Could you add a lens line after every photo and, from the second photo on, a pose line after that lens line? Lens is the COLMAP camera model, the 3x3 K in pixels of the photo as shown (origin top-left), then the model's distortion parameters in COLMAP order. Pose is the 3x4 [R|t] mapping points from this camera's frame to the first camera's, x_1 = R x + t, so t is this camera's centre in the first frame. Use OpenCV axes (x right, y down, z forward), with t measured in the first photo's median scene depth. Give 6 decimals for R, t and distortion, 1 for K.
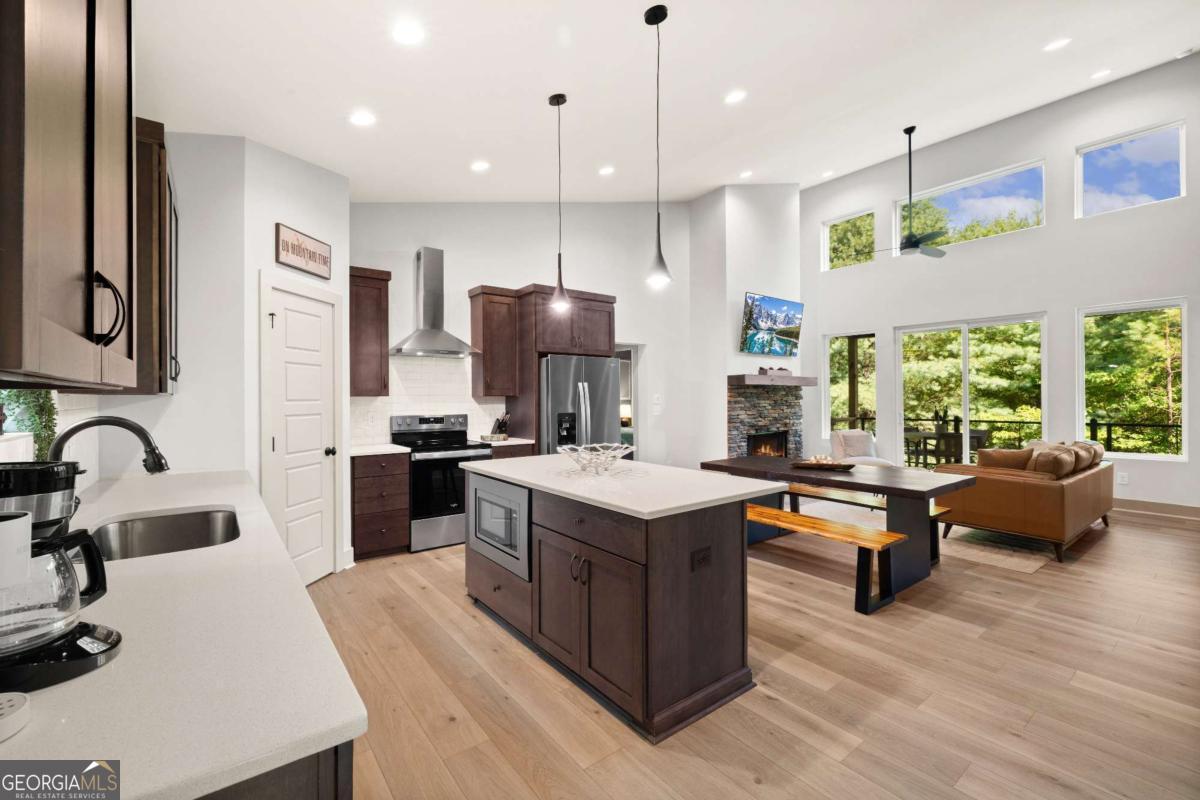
lens RADIAL K [[503.4, 0, 605.5], [0, 503.4, 392.1], [0, 0, 1]] dist [0.000158, 0.000041]
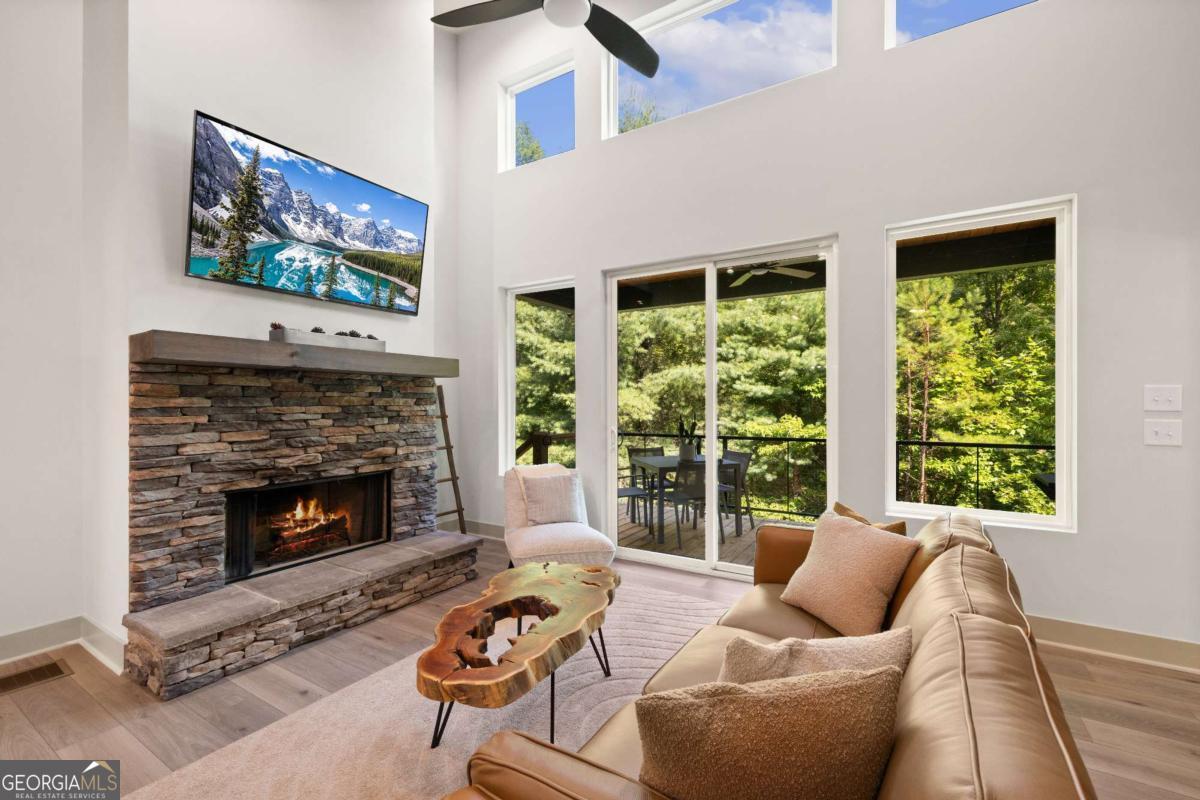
lens RADIAL K [[512.3, 0, 600.0], [0, 512.3, 400.0], [0, 0, 1]] dist [0.001133, 0.000043]
pose [[0.939725, 0.004597, 0.341901, 0.385094], [-0.003991, 0.999989, -0.002478, 0.010799], [-0.341909, 0.000964, 0.939733, 0.484218]]
